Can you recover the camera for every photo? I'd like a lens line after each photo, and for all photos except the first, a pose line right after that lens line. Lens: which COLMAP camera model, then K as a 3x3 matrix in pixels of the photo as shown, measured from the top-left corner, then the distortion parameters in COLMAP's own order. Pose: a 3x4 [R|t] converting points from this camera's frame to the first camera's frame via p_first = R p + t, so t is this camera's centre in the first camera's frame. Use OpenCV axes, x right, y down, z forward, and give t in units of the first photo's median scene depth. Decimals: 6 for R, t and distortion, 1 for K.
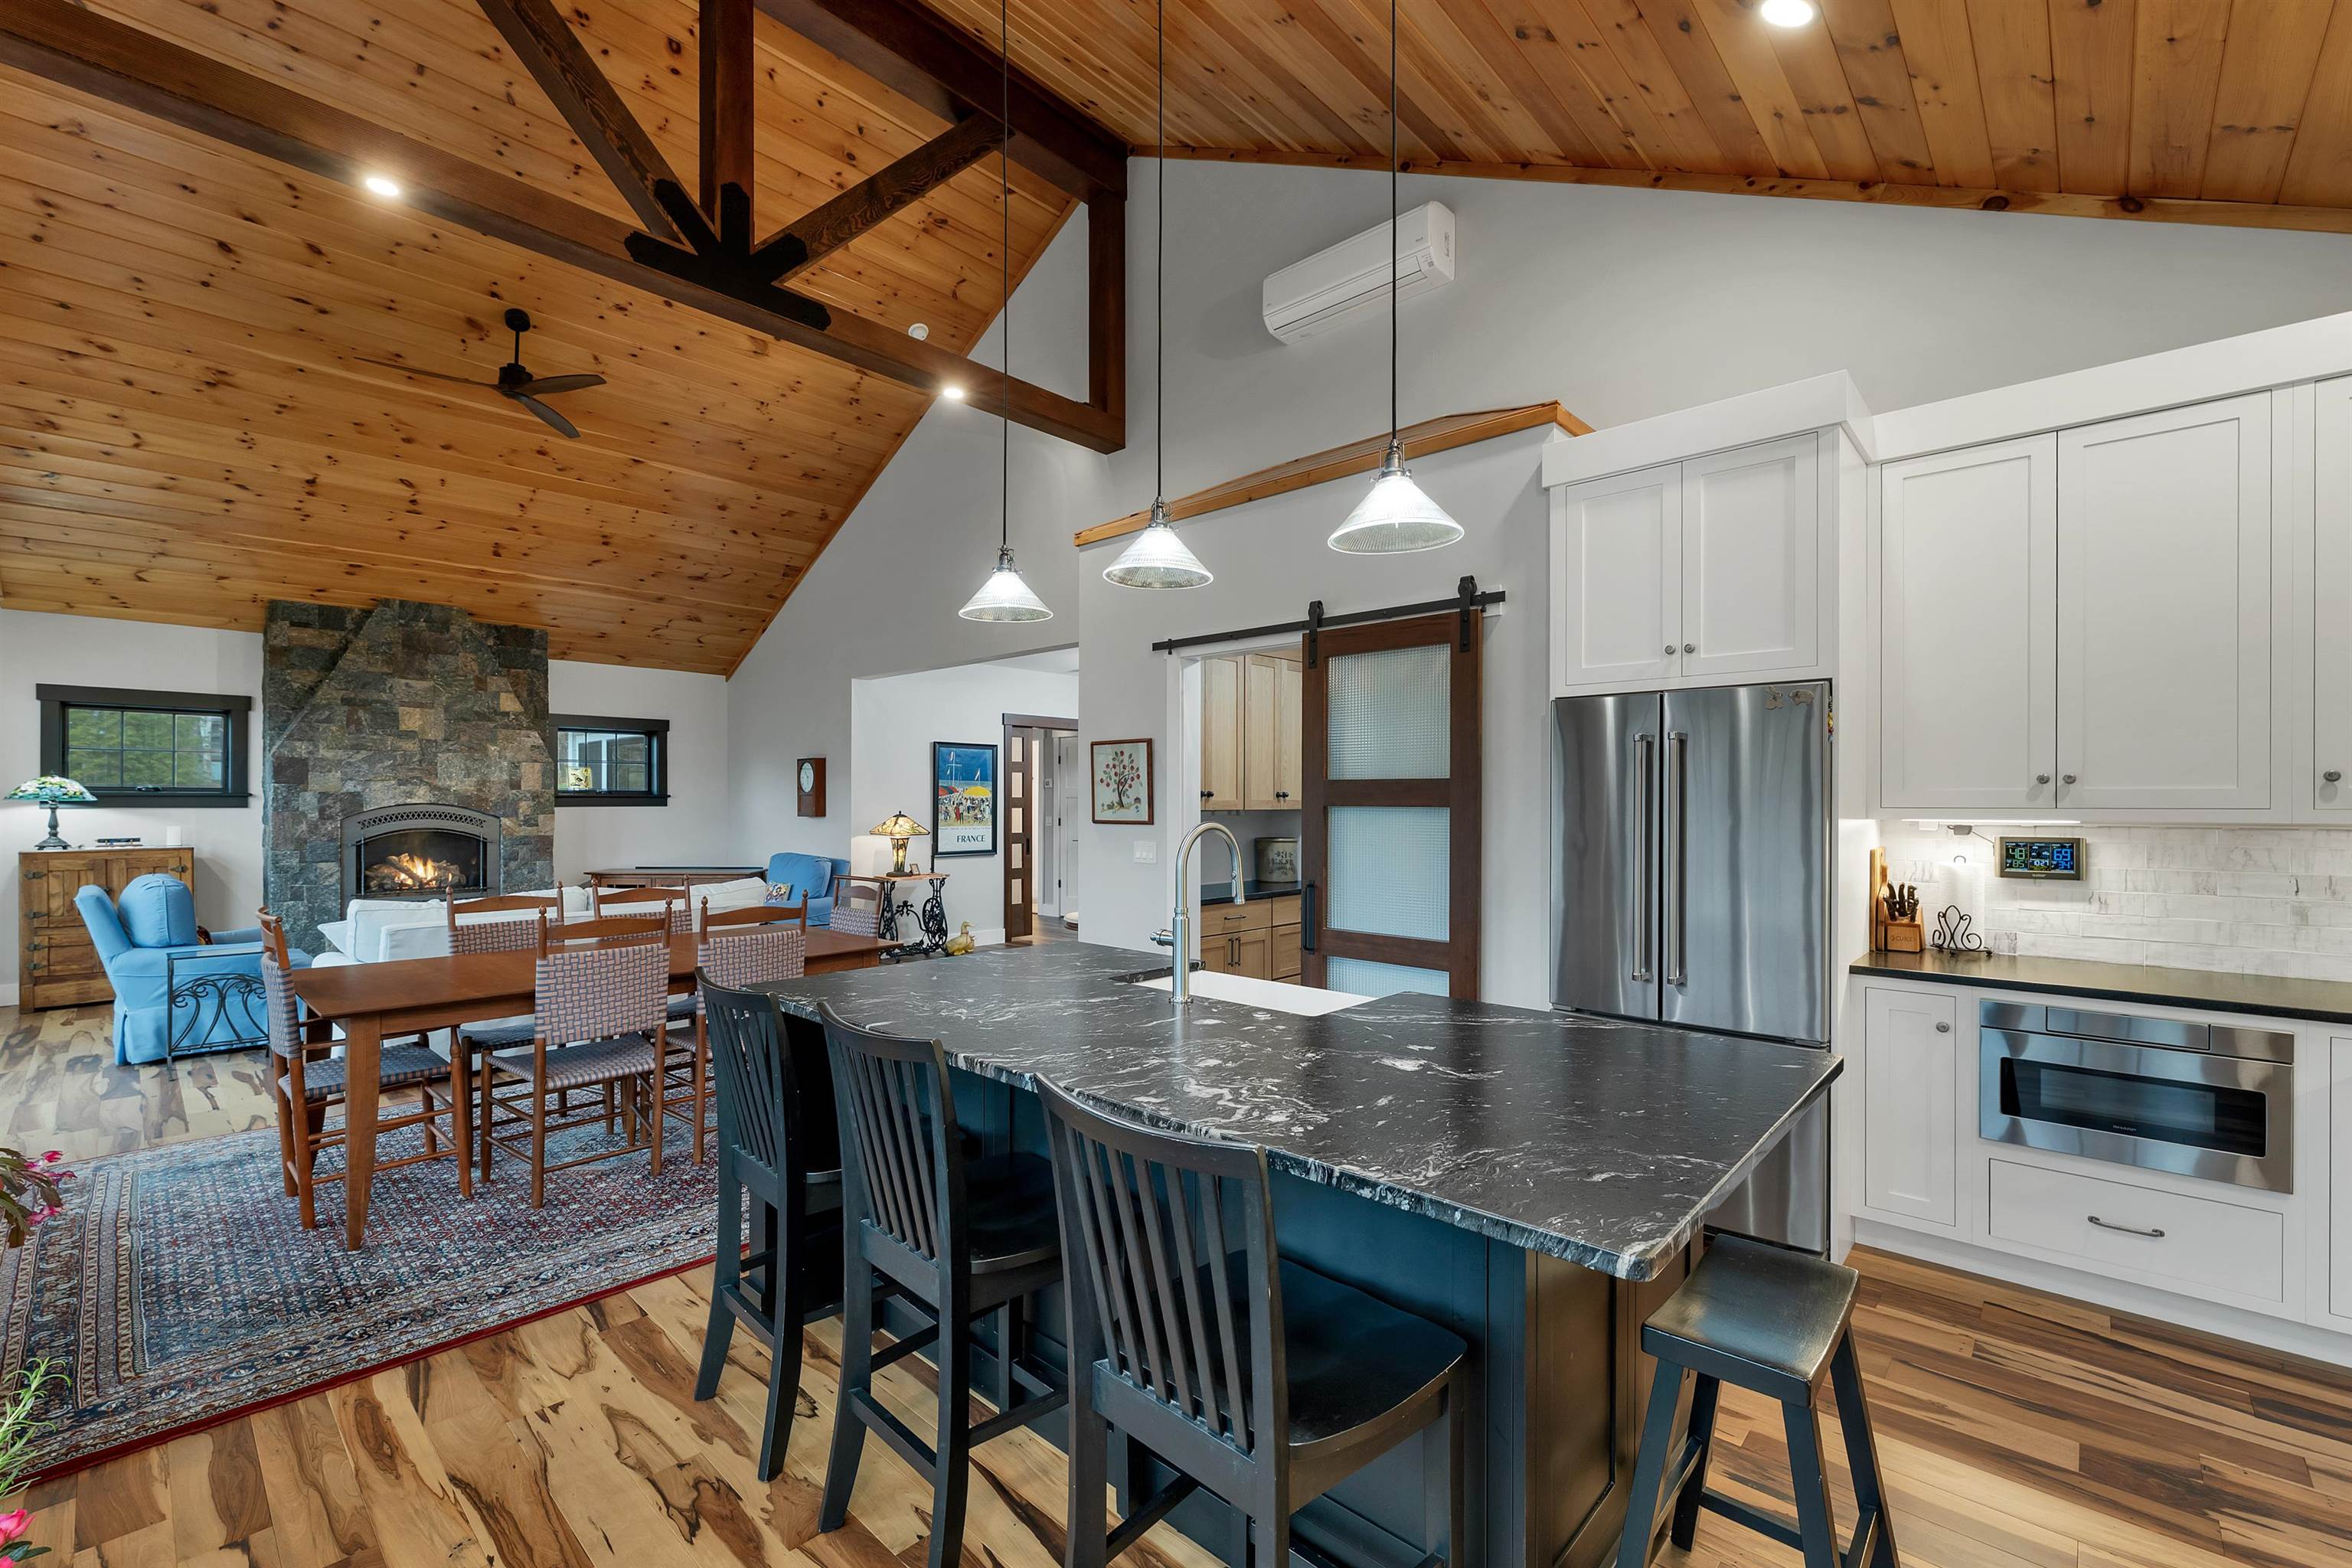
lens RADIAL K [[965.8, 0, 1169.9], [0, 965.8, 803.1], [0, 0, 1]] dist [0.001492, 0.000004]
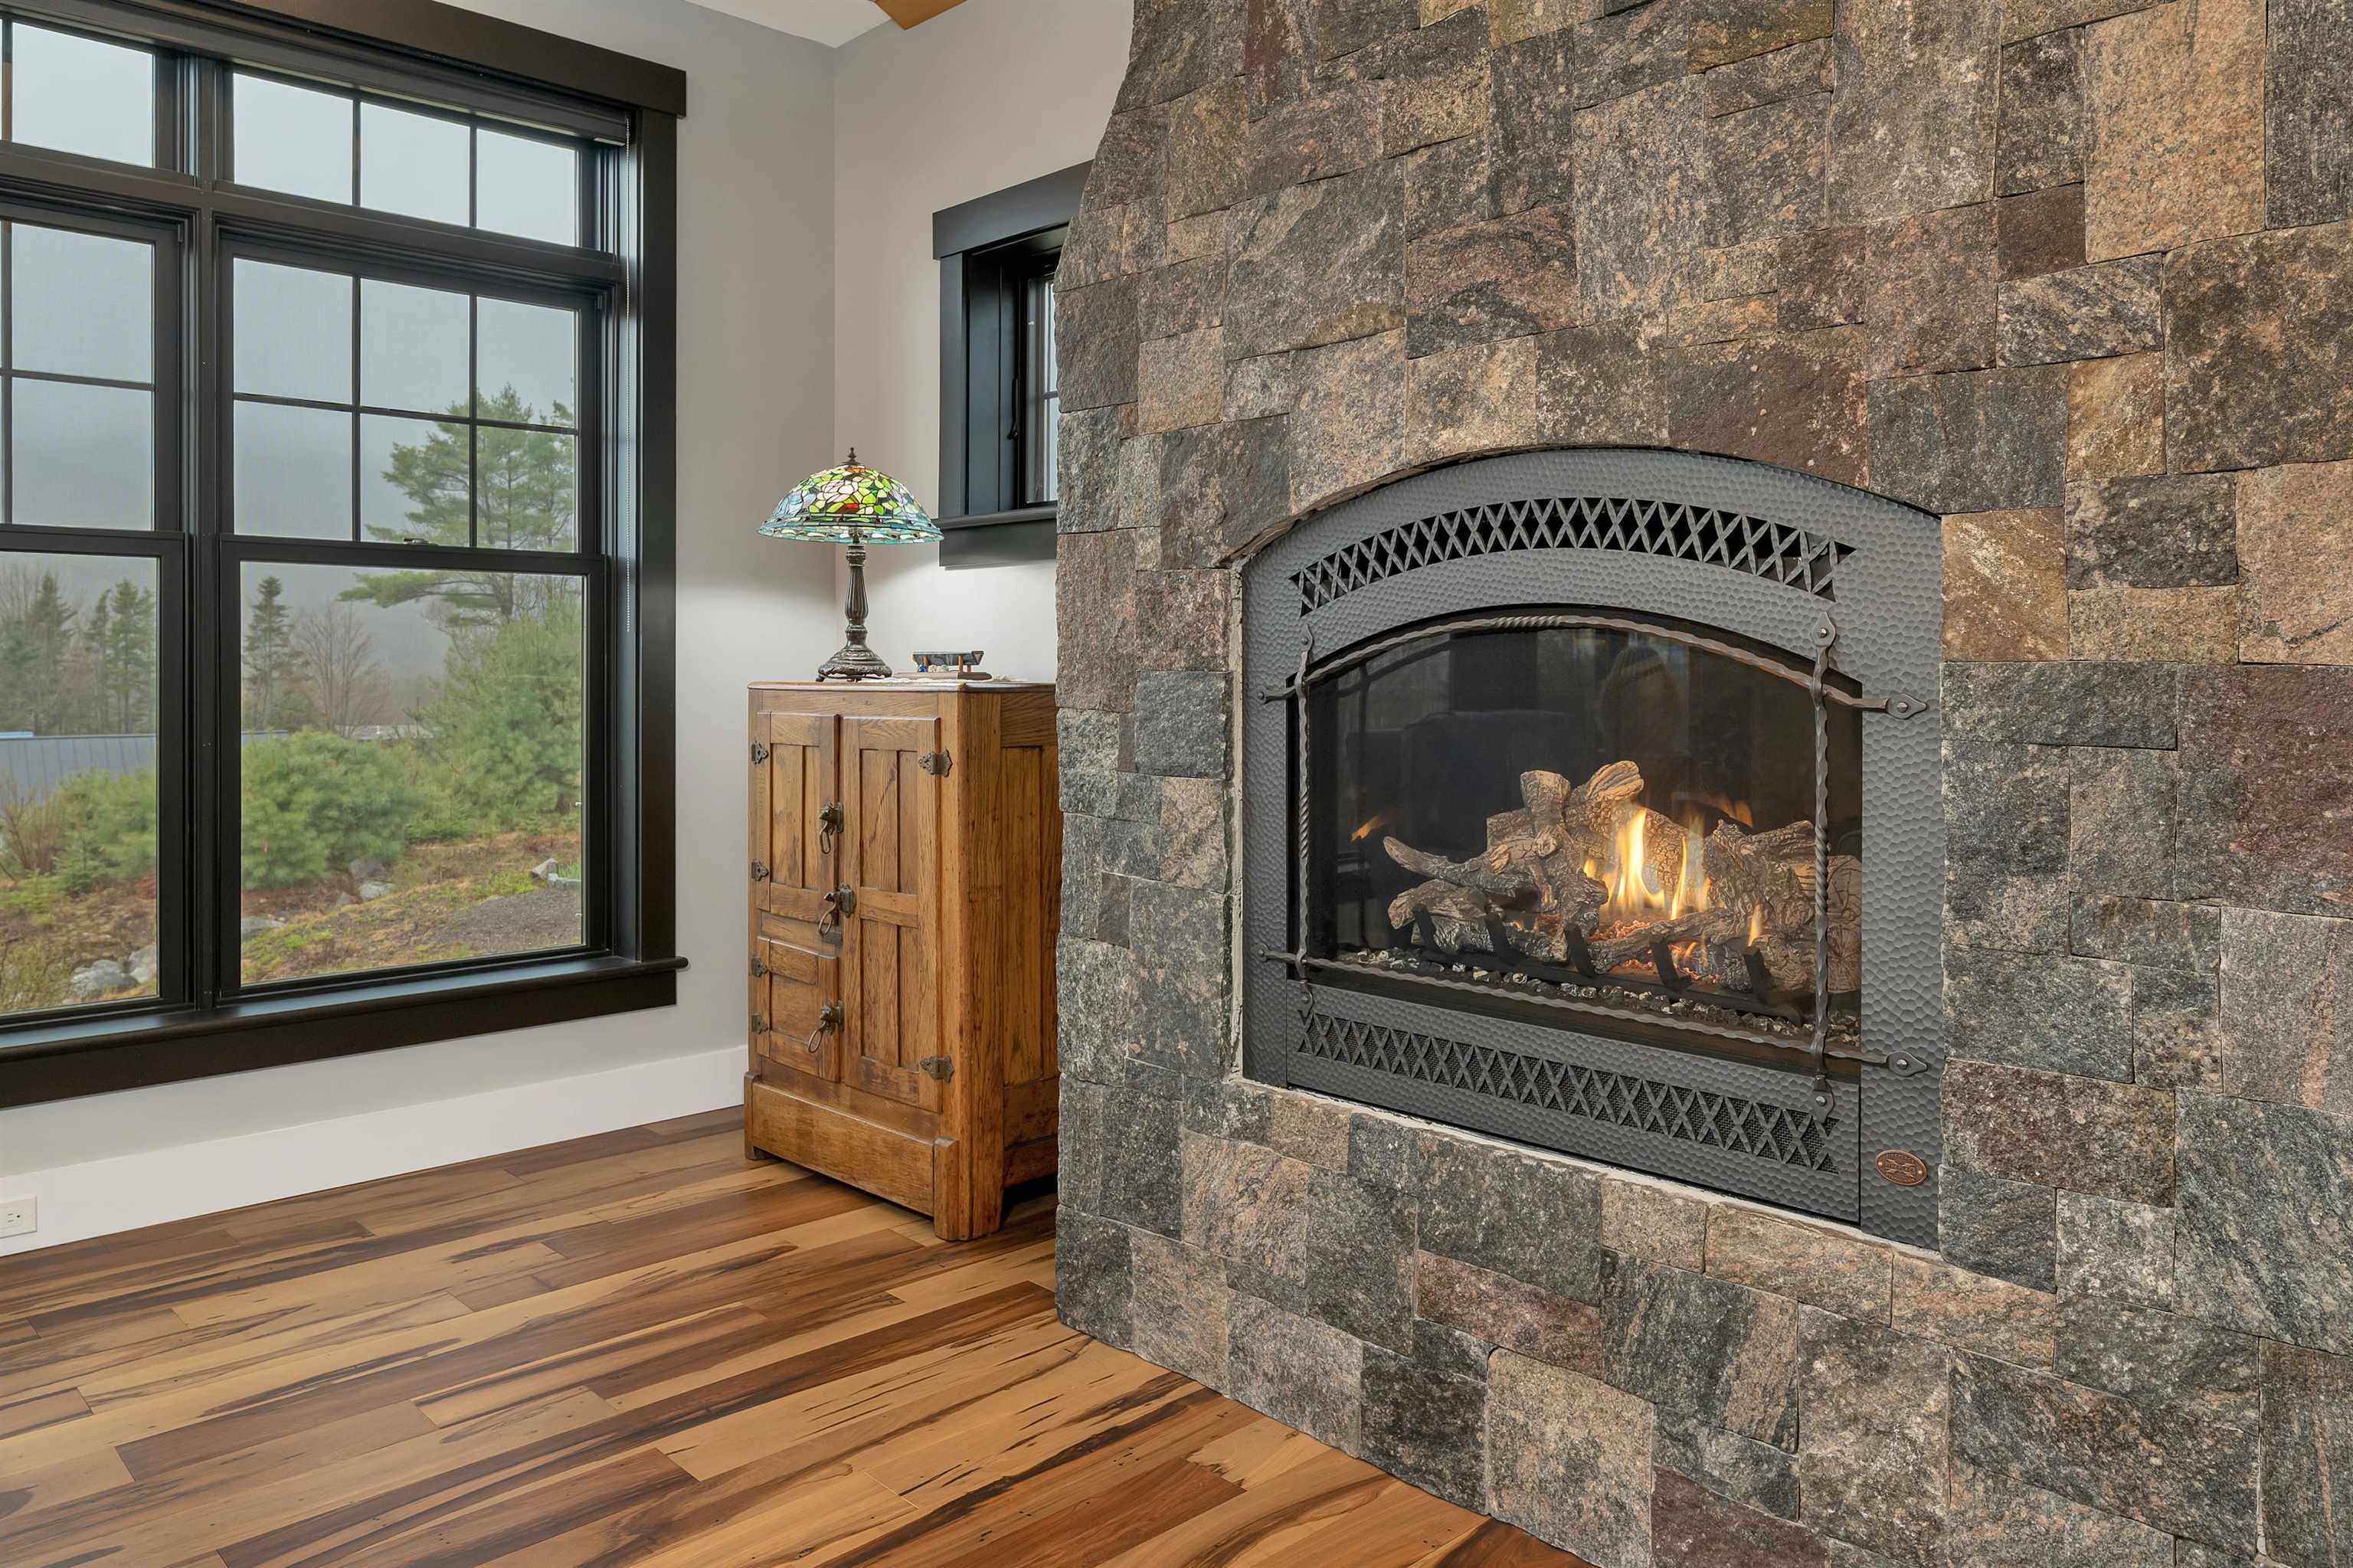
lens RADIAL K [[1618.6, 0, 1186.0], [0, 1618.6, 671.2], [0, 0, 1]] dist [-0.003691, 0.002707]
pose [[-0.067557, 0.000942, -0.997715, -0.503161], [0.000907, 0.999999, 0.000882, 0.036601], [0.997715, -0.000845, -0.067558, 0.965391]]
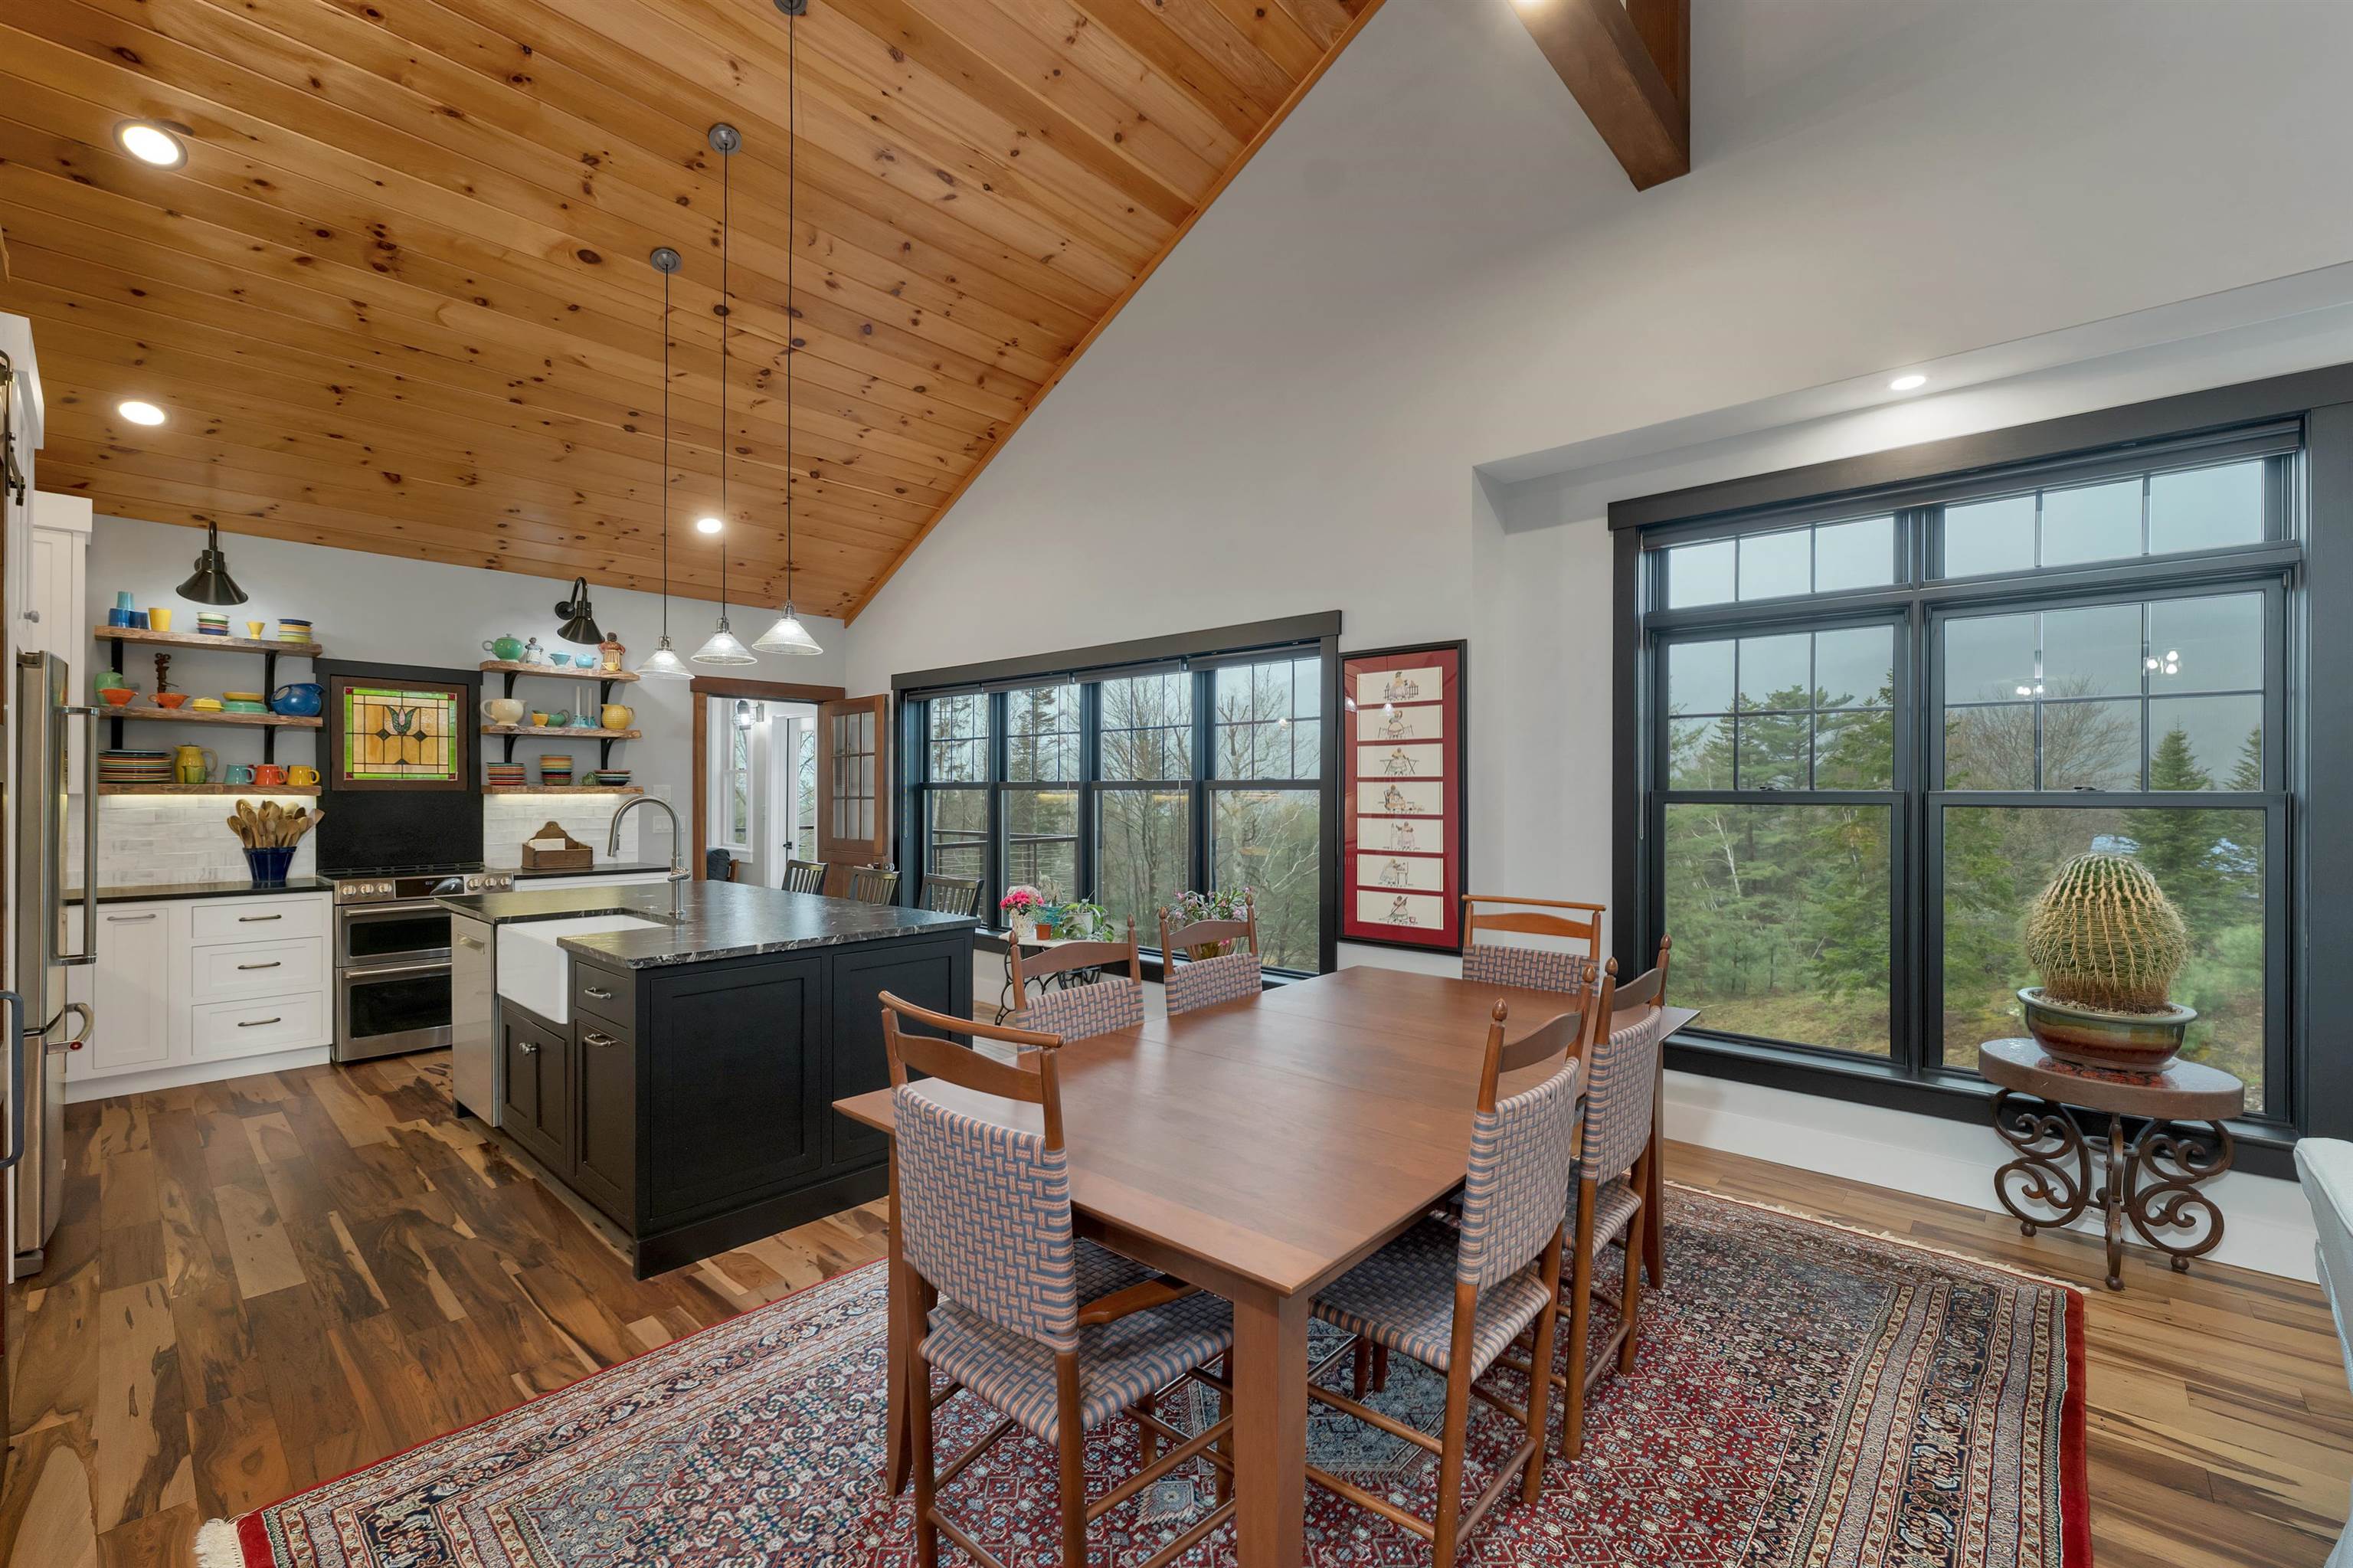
lens RADIAL K [[982.7, 0, 1174.9], [0, 982.7, 790.0], [0, 0, 1]] dist [0.000234, 0.000031]
pose [[-0.999553, -0.028262, -0.009736, -0.575899], [-0.027937, 0.999096, -0.032041, 0.023653], [0.010633, -0.031754, -0.999439, 1.115699]]
